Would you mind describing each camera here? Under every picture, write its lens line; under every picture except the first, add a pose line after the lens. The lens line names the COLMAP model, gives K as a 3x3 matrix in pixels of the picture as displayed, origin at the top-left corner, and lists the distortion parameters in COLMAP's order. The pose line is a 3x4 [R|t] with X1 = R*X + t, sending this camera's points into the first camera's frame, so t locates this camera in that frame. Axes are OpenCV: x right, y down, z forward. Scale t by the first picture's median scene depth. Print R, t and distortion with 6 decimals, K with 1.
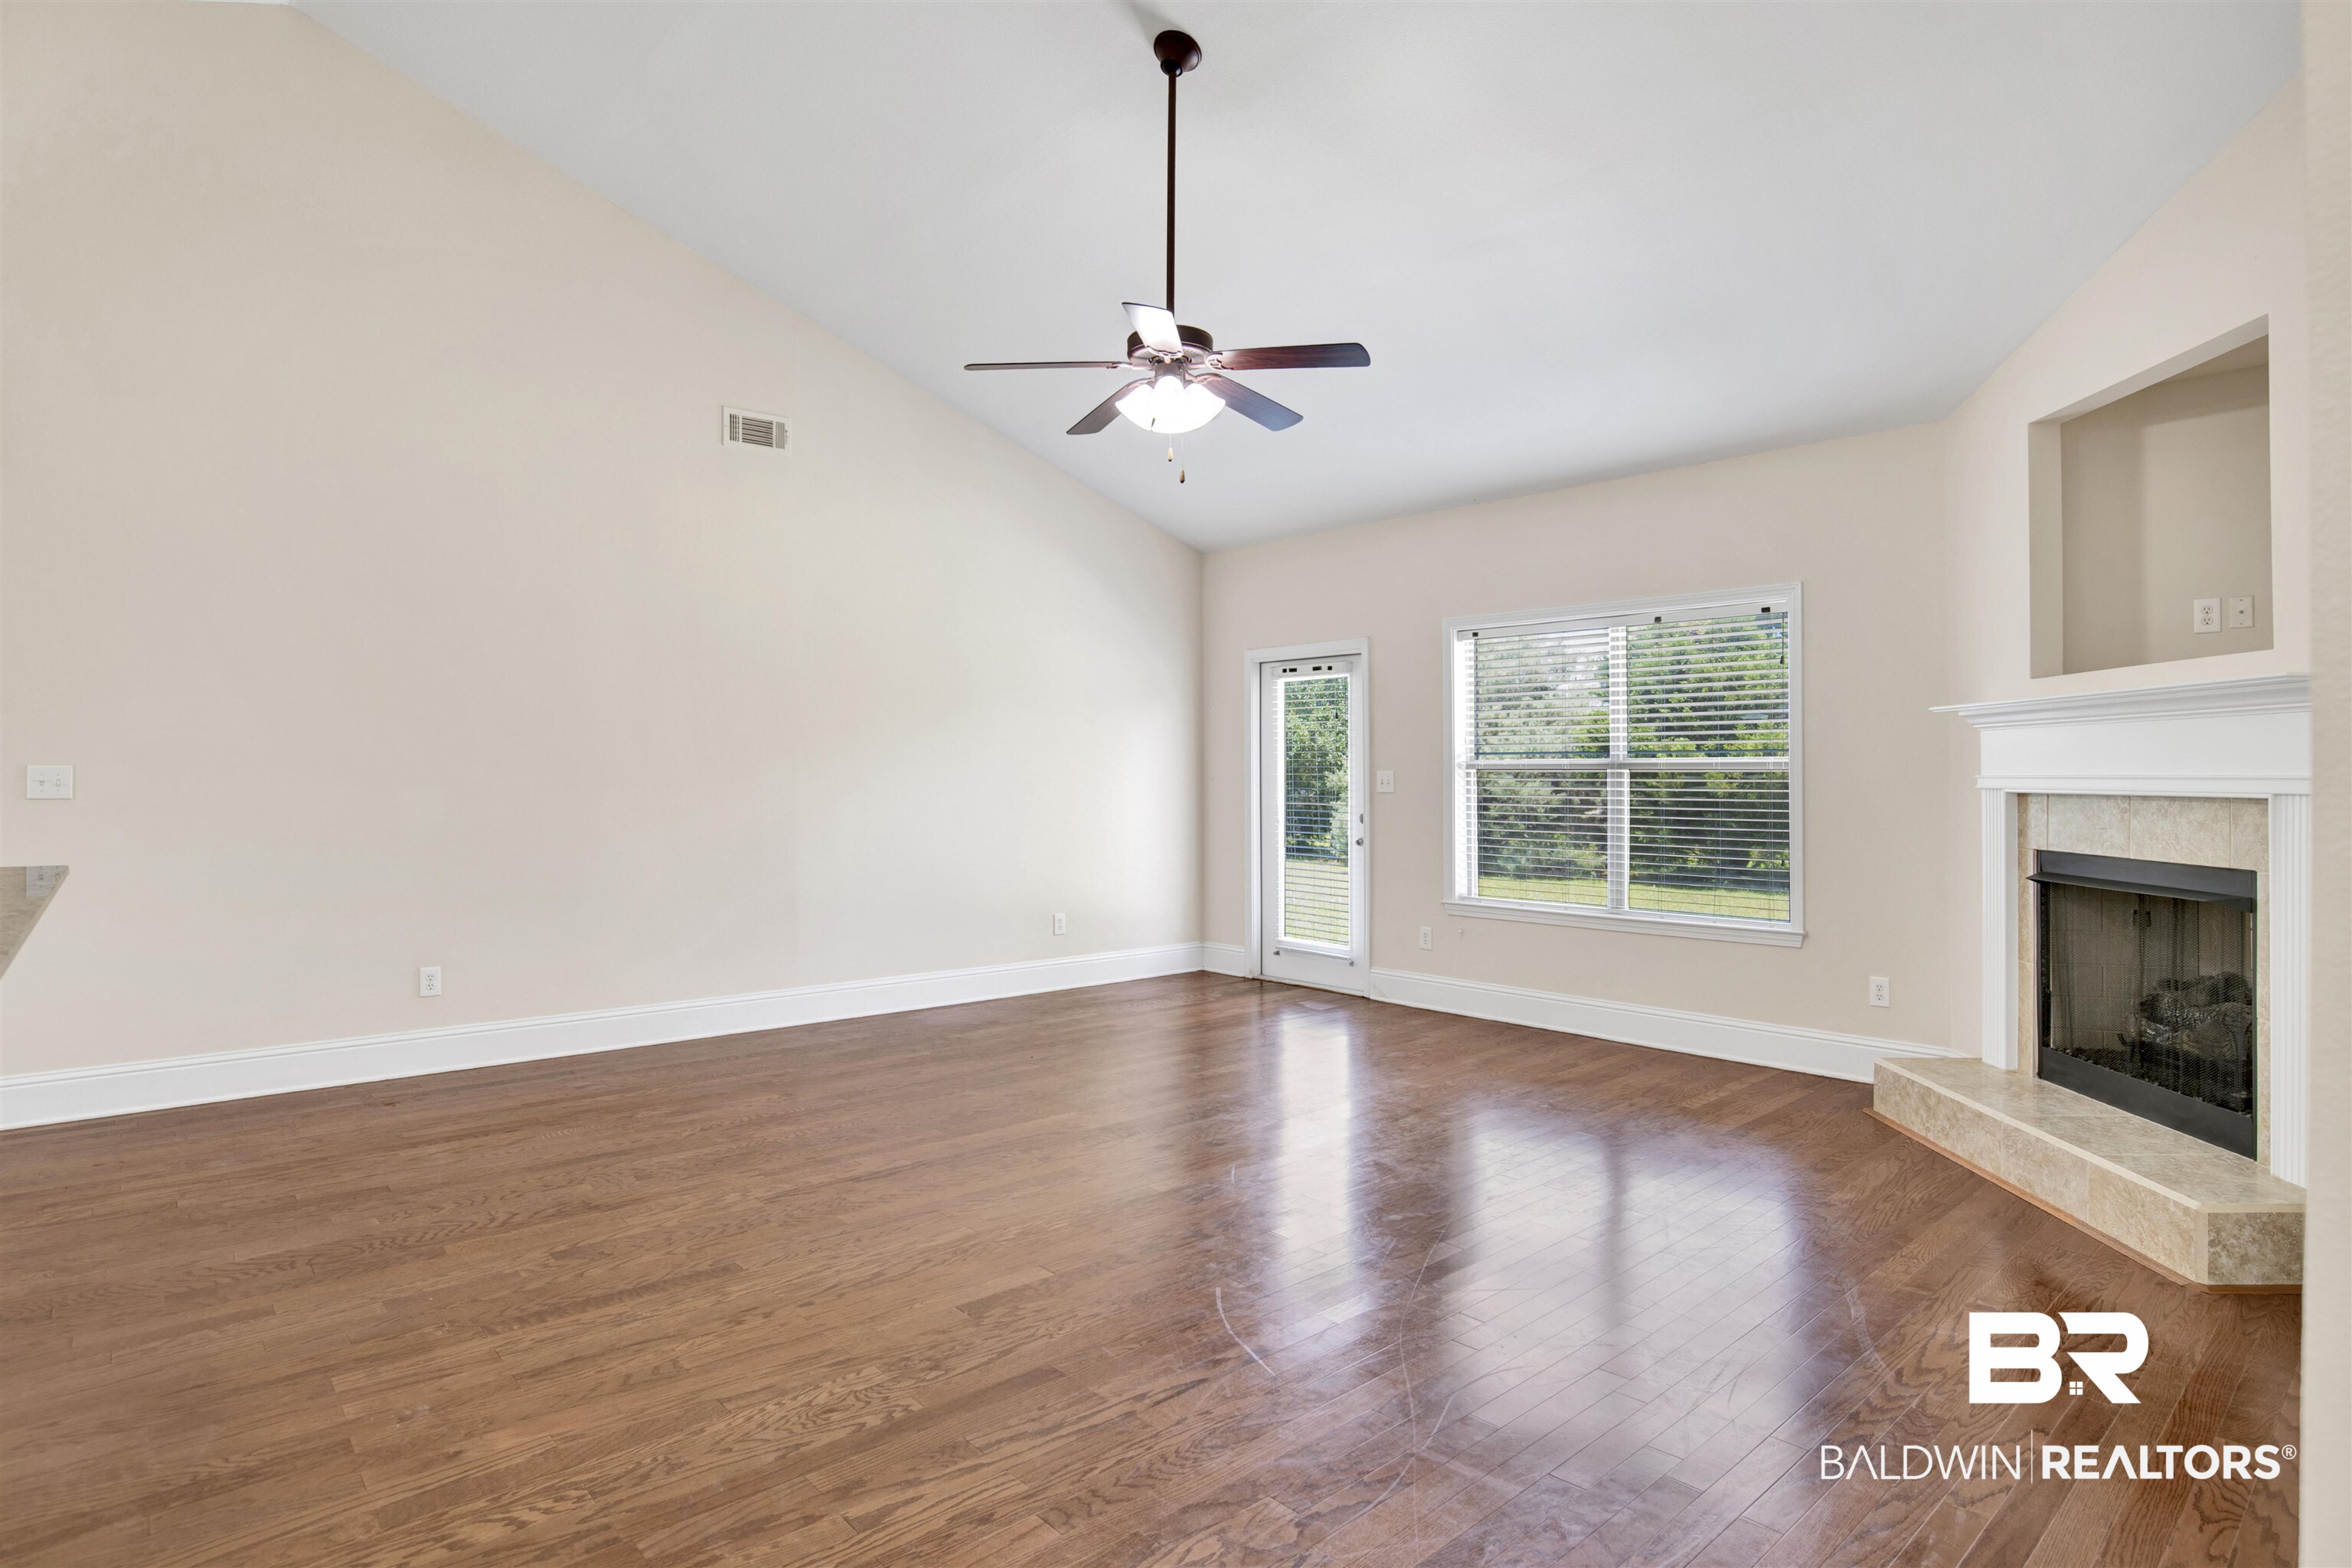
lens RADIAL K [[1245.0, 0, 1226.1], [0, 1245.0, 773.5], [0, 0, 1]] dist [-0.066118, 0.021072]
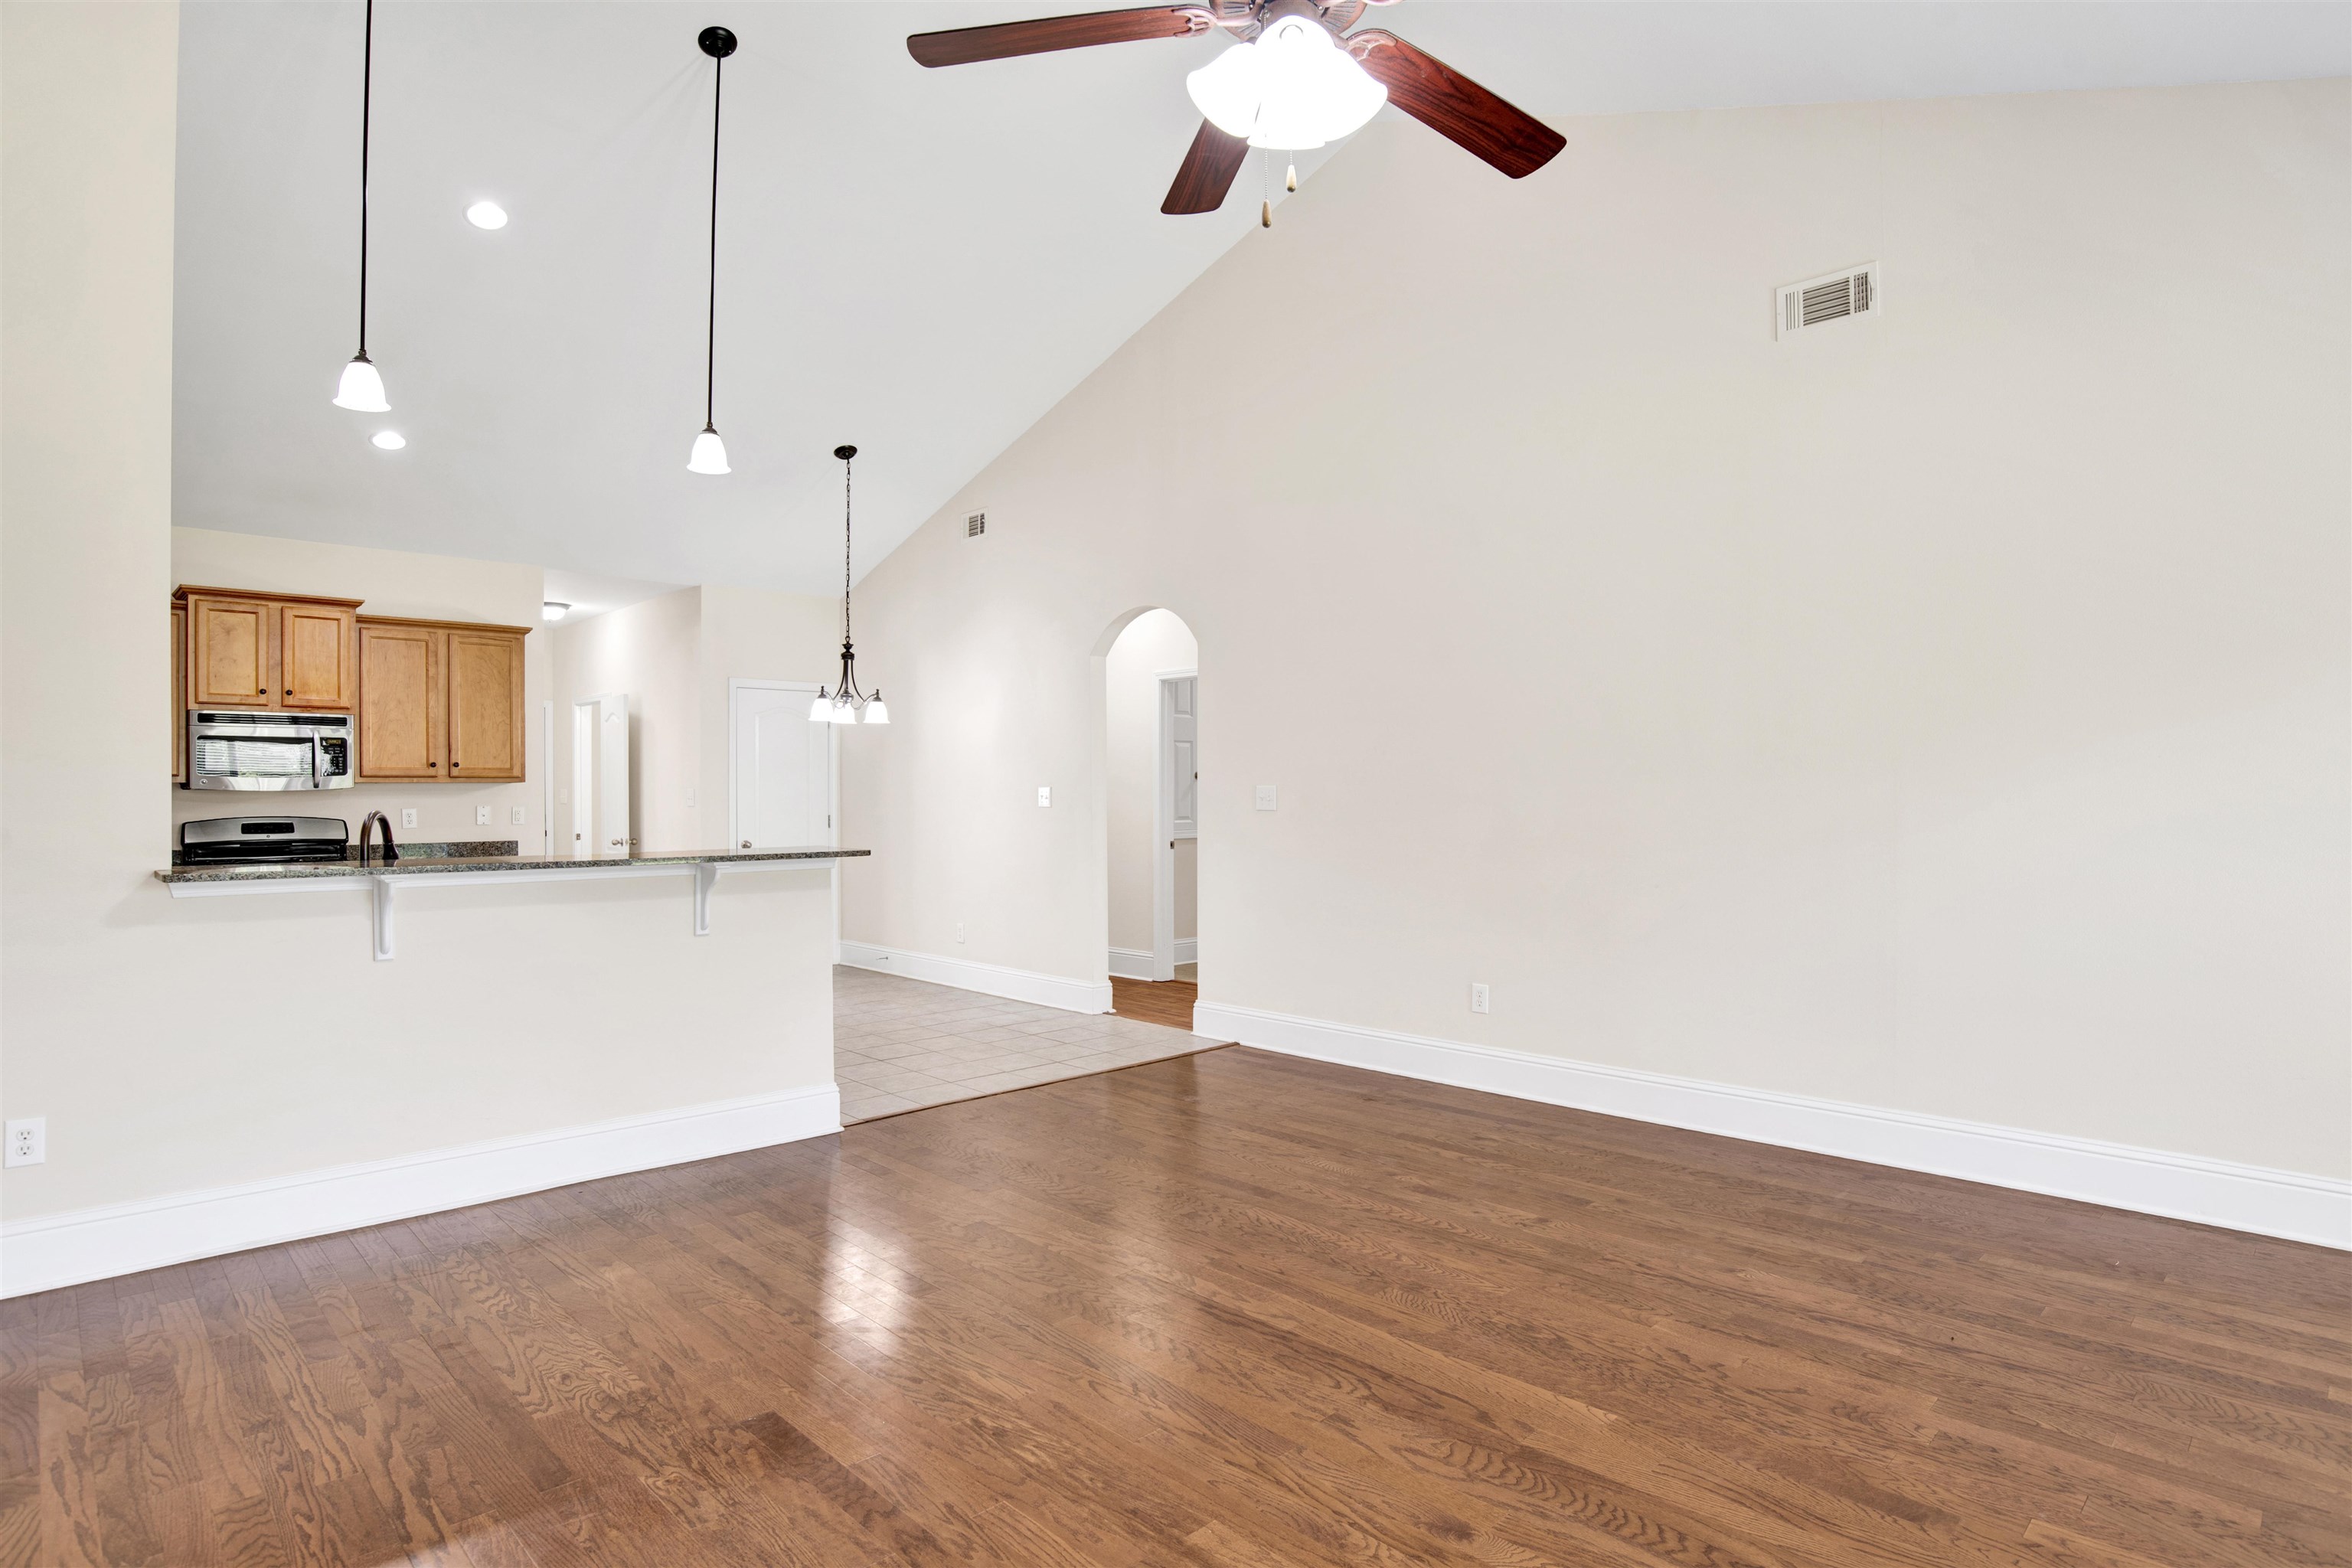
lens RADIAL K [[1245.0, 0, 1171.2], [0, 1245.0, 788.3], [0, 0, 1]] dist [-0.066118, 0.021072]
pose [[0.012158, -0.006360, -0.999906, 0.434056], [0.005704, 0.999964, -0.006291, 0.003241], [0.999910, -0.005627, 0.012194, 0.864075]]
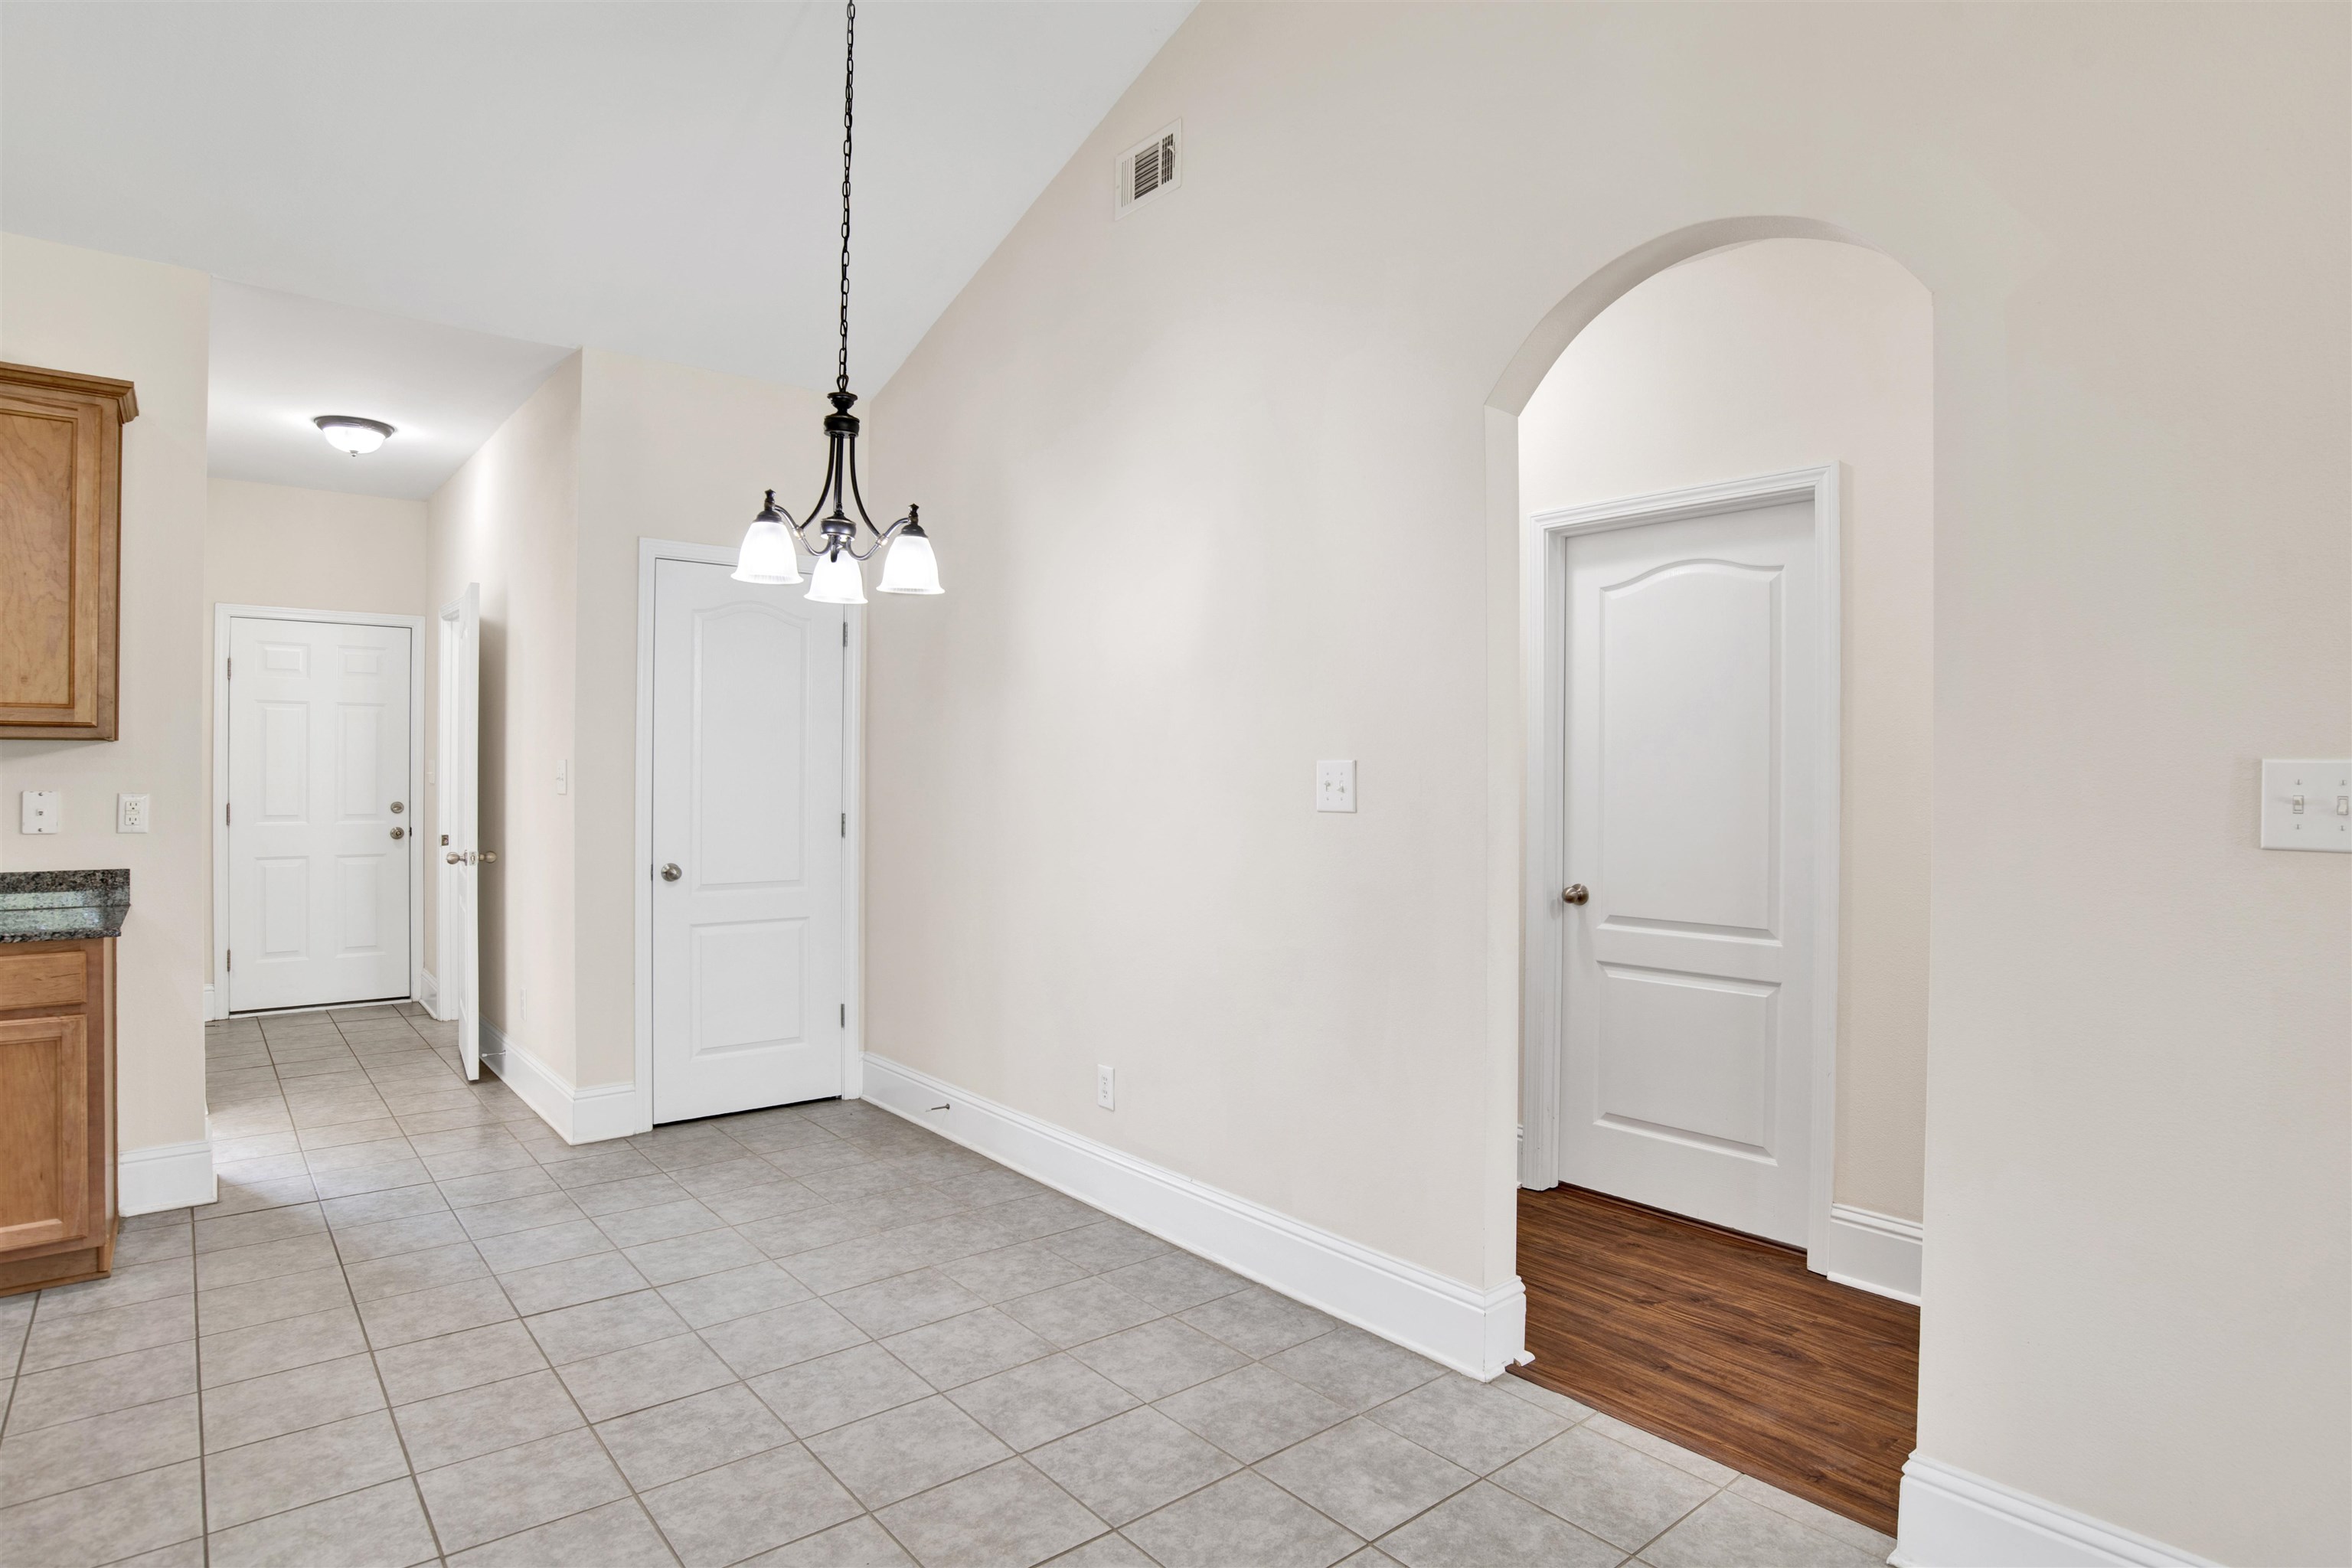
lens RADIAL K [[1245.0, 0, 1176.2], [0, 1245.0, 776.7], [0, 0, 1]] dist [-0.066118, 0.021072]
pose [[-0.060404, -0.001465, -0.998173, -0.596056], [-0.005406, 0.999985, -0.001140, -0.000510], [0.998159, 0.005327, -0.060411, 0.667733]]
